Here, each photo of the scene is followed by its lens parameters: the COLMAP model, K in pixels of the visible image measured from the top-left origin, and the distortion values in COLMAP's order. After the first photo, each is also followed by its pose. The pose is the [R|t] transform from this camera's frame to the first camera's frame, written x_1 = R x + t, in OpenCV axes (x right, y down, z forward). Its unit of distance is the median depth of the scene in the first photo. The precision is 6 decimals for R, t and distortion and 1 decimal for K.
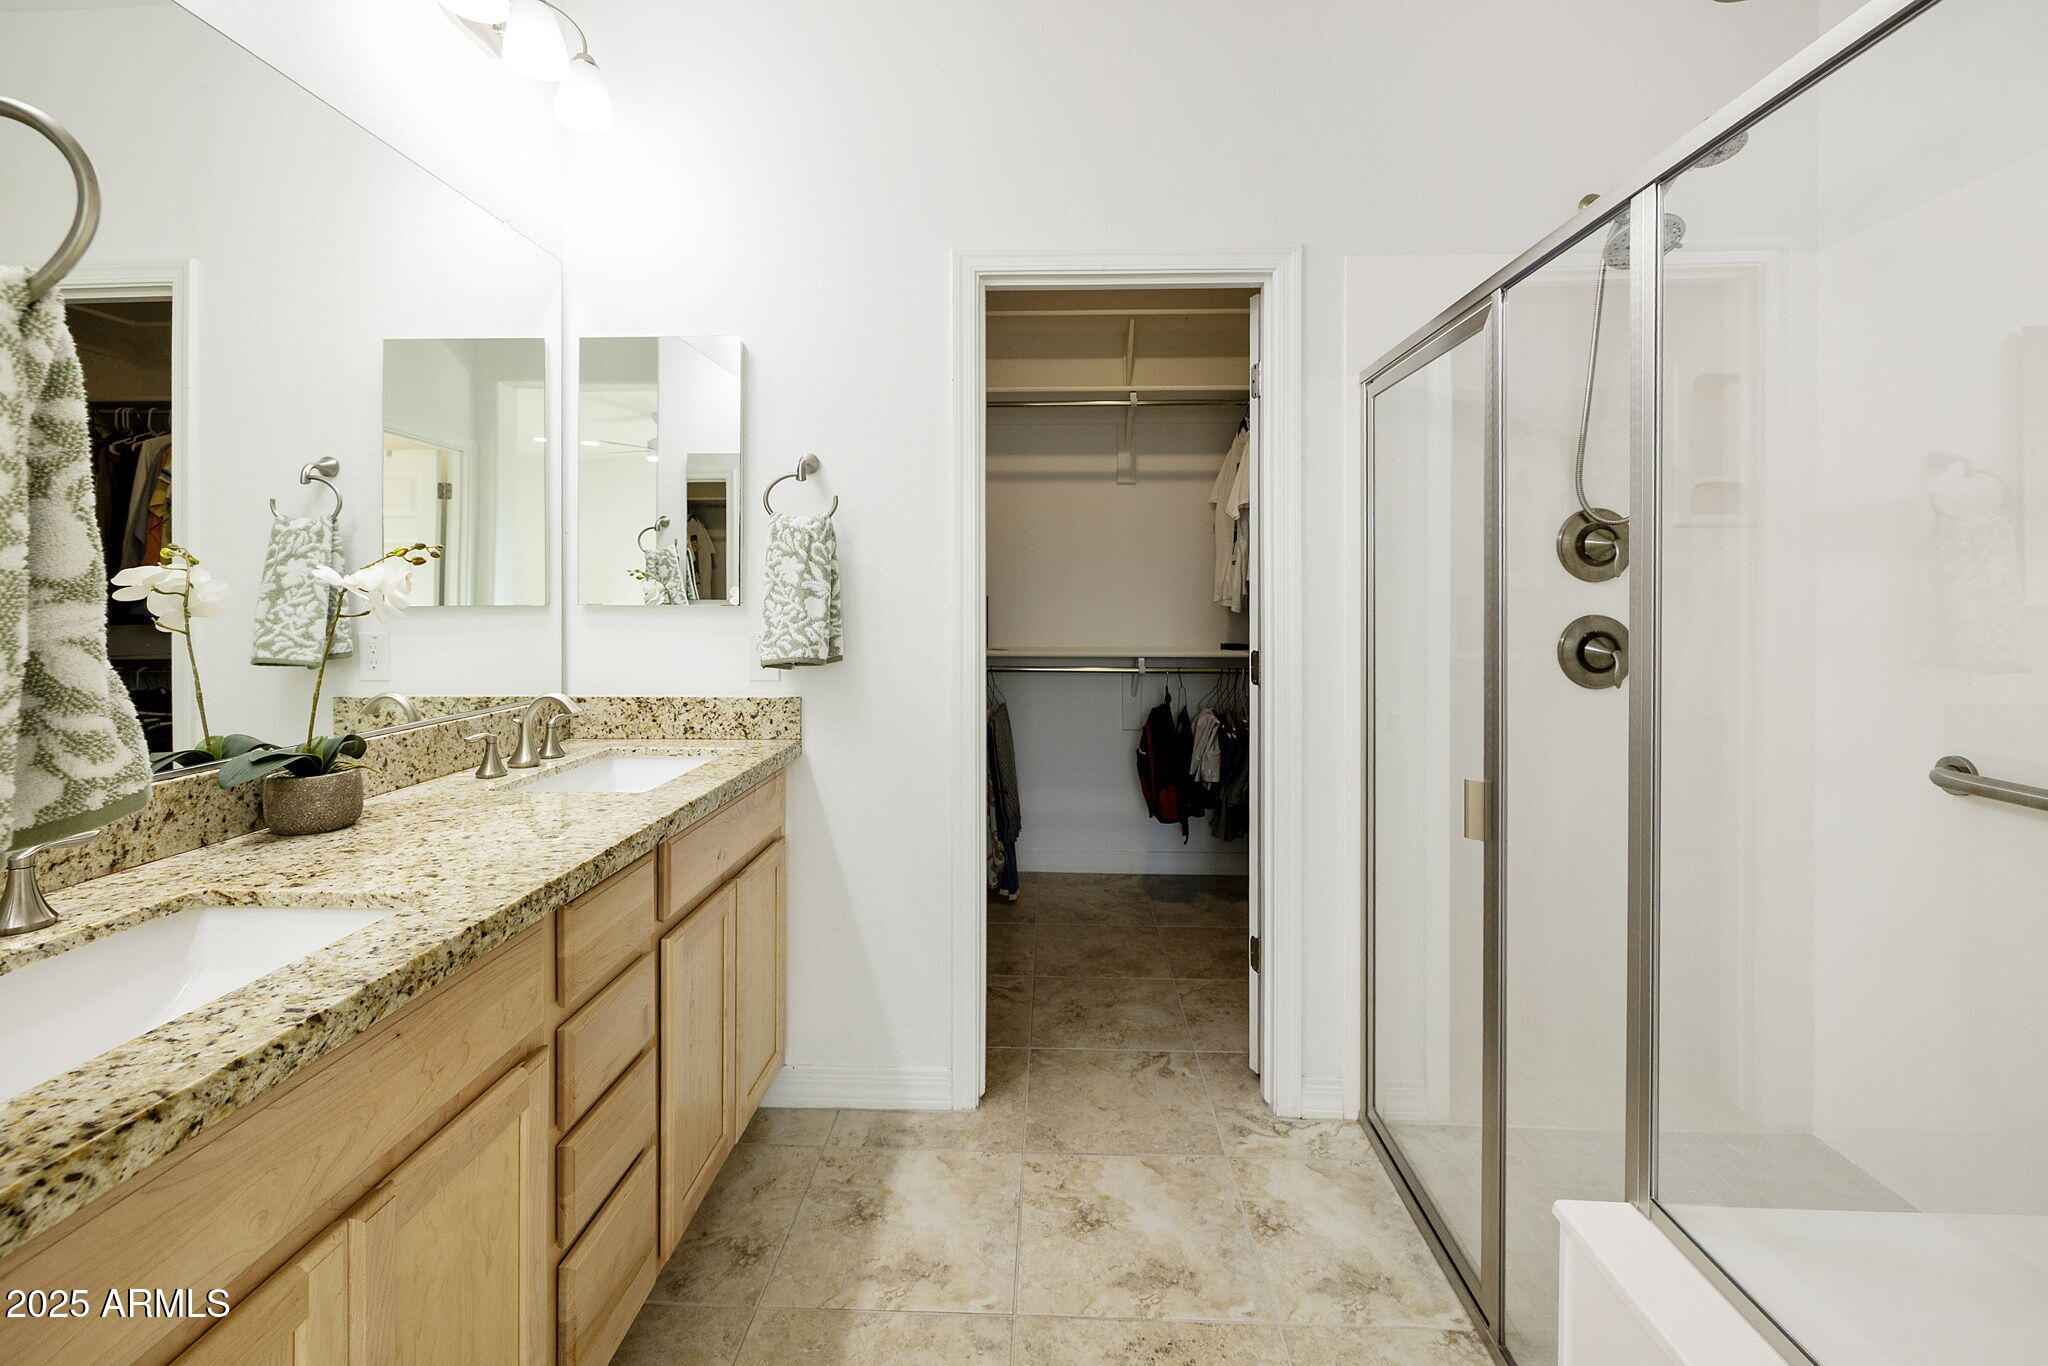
lens RADIAL K [[888.0, 0, 1018.6], [0, 888.0, 598.6], [0, 0, 1]] dist [-0.001506, 0.001750]
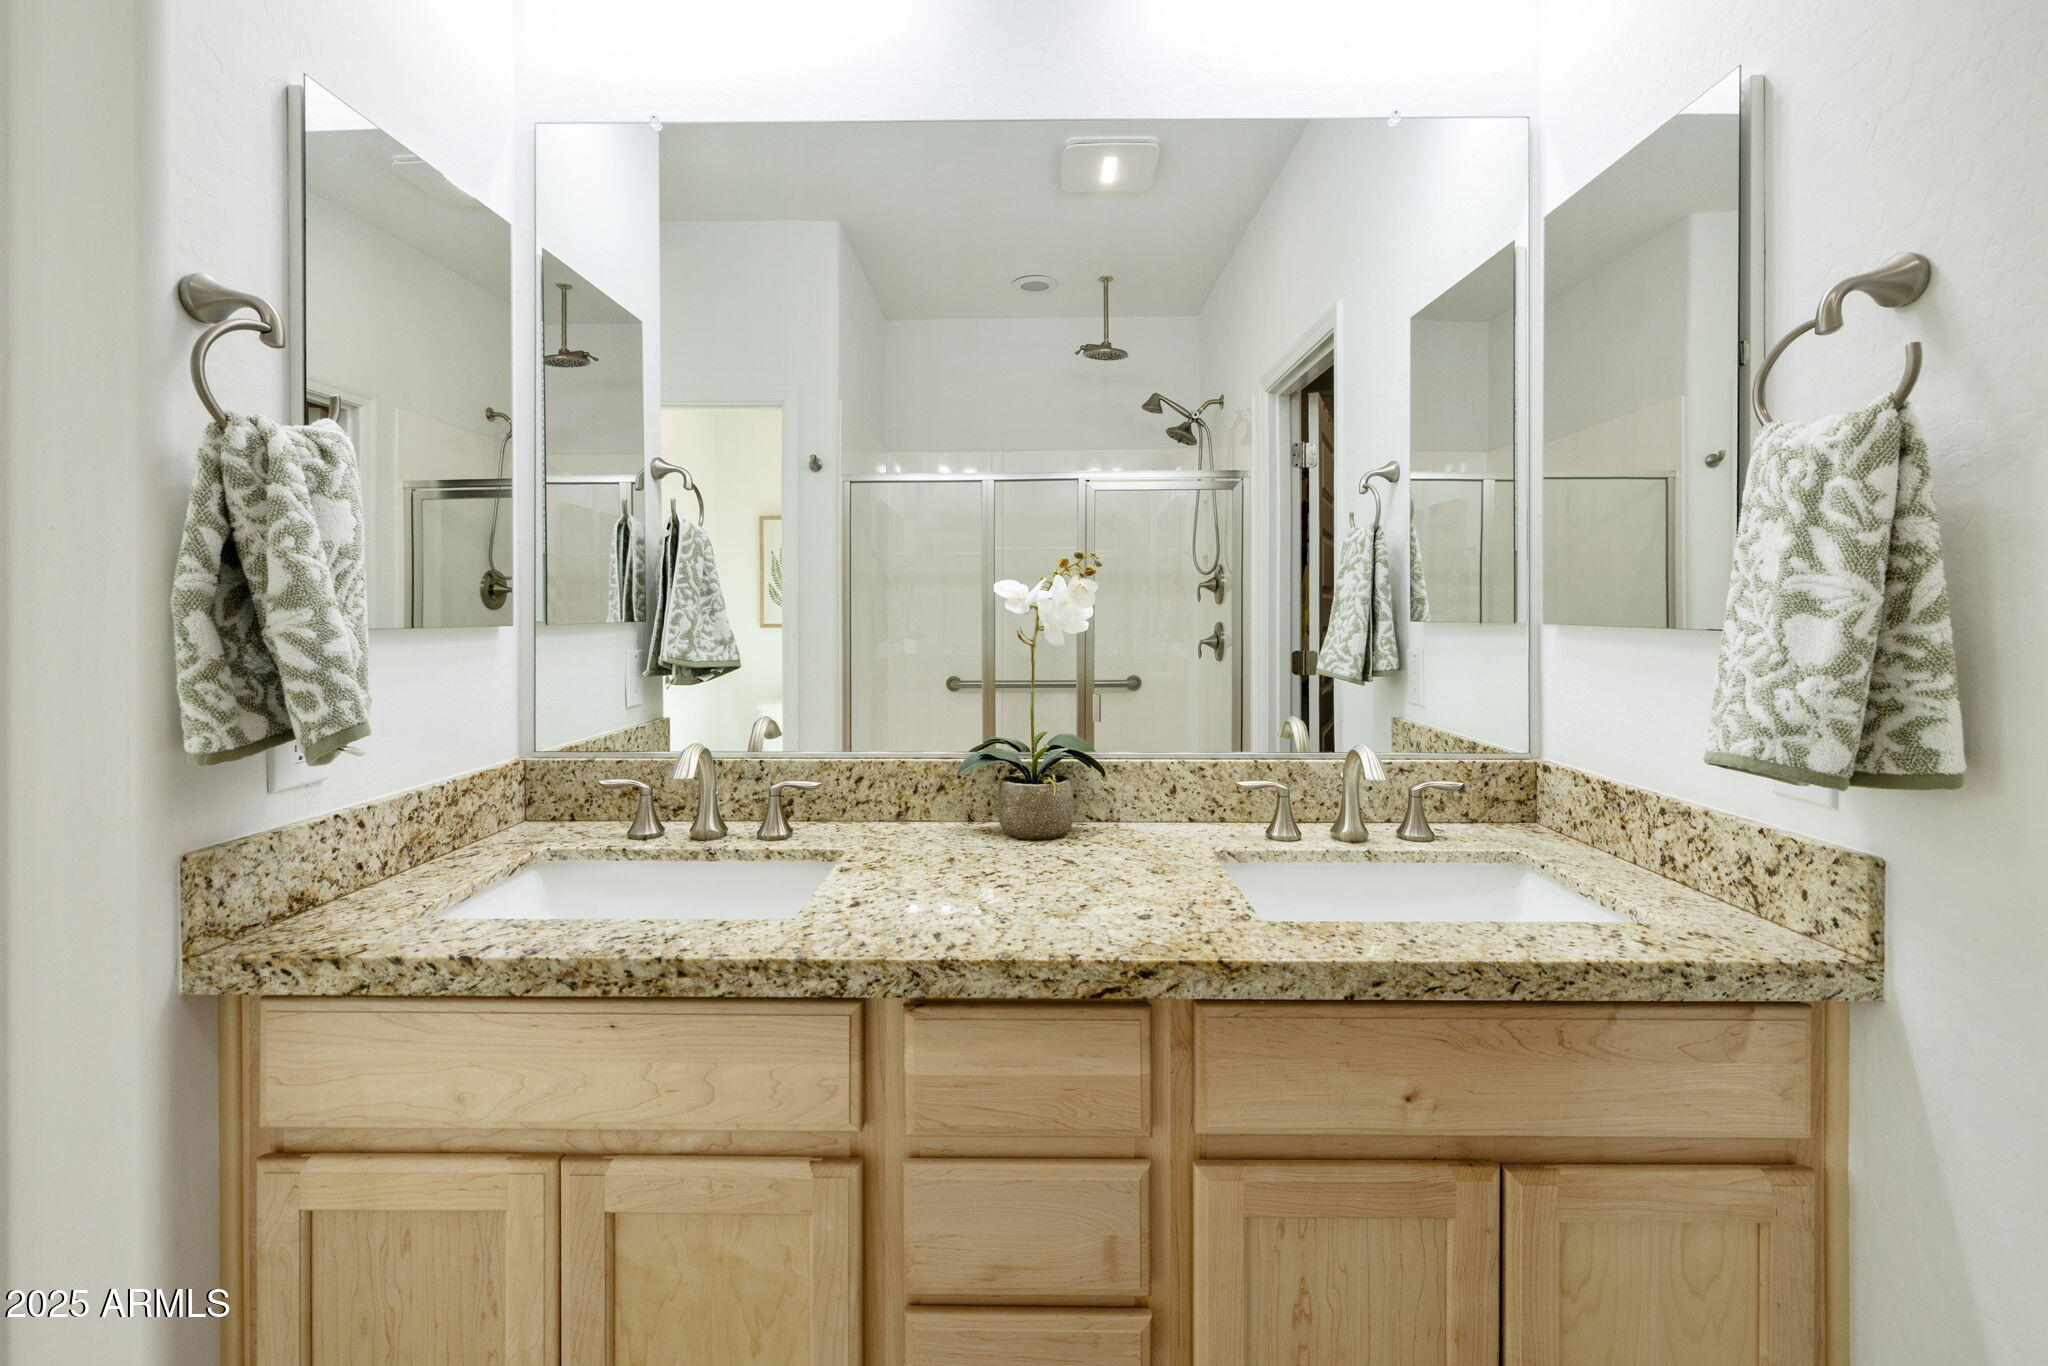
lens RADIAL K [[888.0, 0, 1008.5], [0, 888.0, 607.6], [0, 0, 1]] dist [-0.001506, 0.001750]
pose [[0.031146, 0.001507, -0.999514, 0.159184], [-0.003971, 0.999991, 0.001384, -0.003837], [0.999507, 0.003926, 0.031152, 0.620548]]
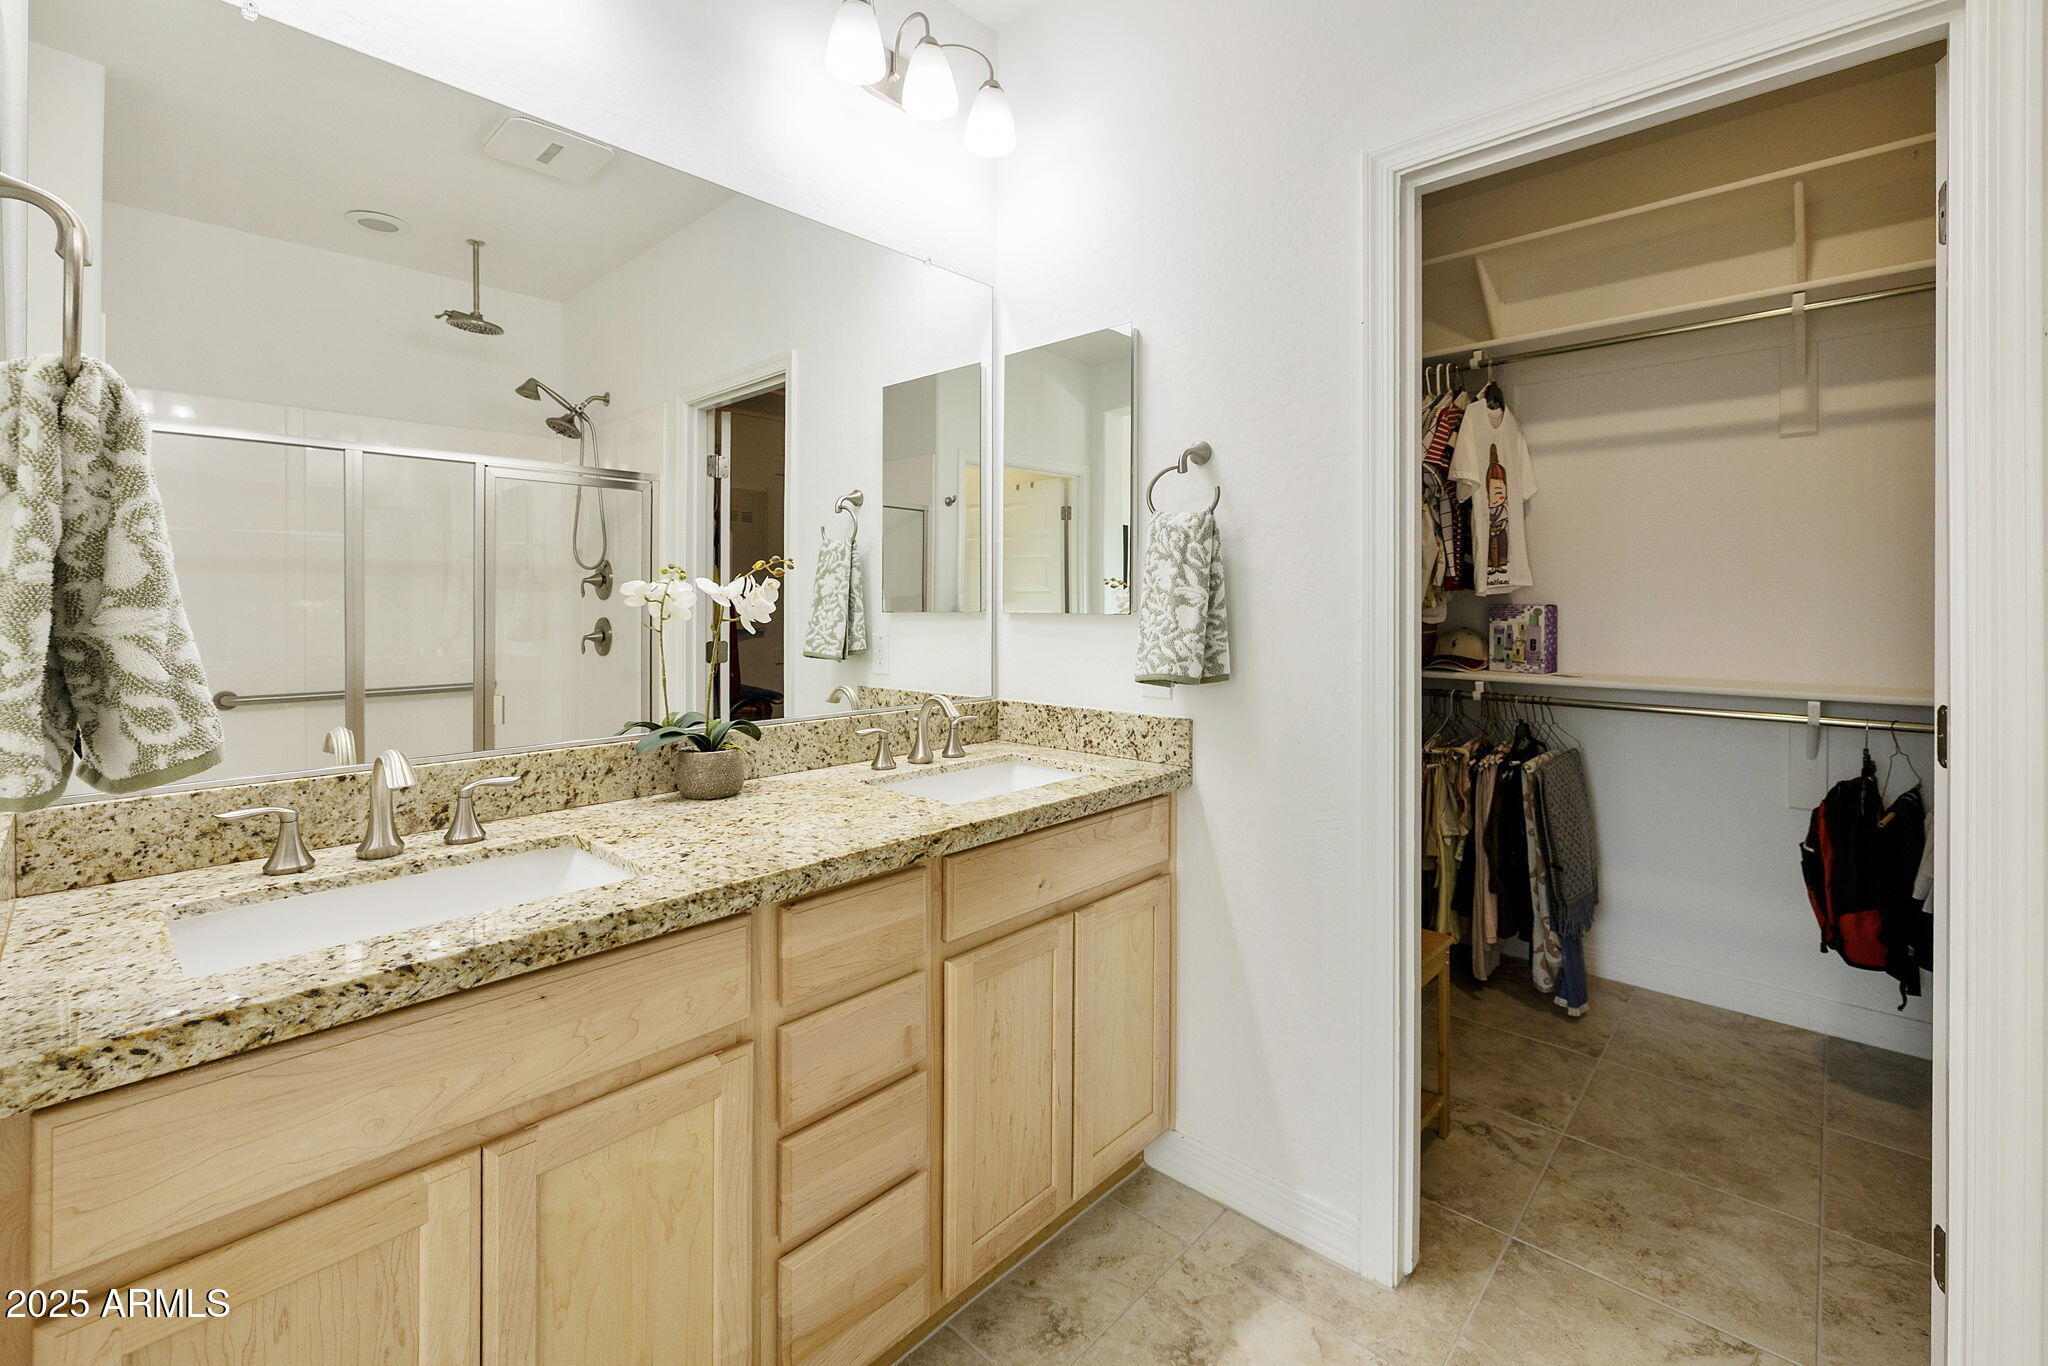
lens RADIAL K [[888.0, 0, 1017.9], [0, 888.0, 605.4], [0, 0, 1]] dist [-0.001506, 0.001750]
pose [[0.760717, 0.003169, -0.649076, 0.205480], [-0.004101, 0.999992, 0.000076, -0.001011], [0.649071, 0.002604, 0.760724, 0.232968]]
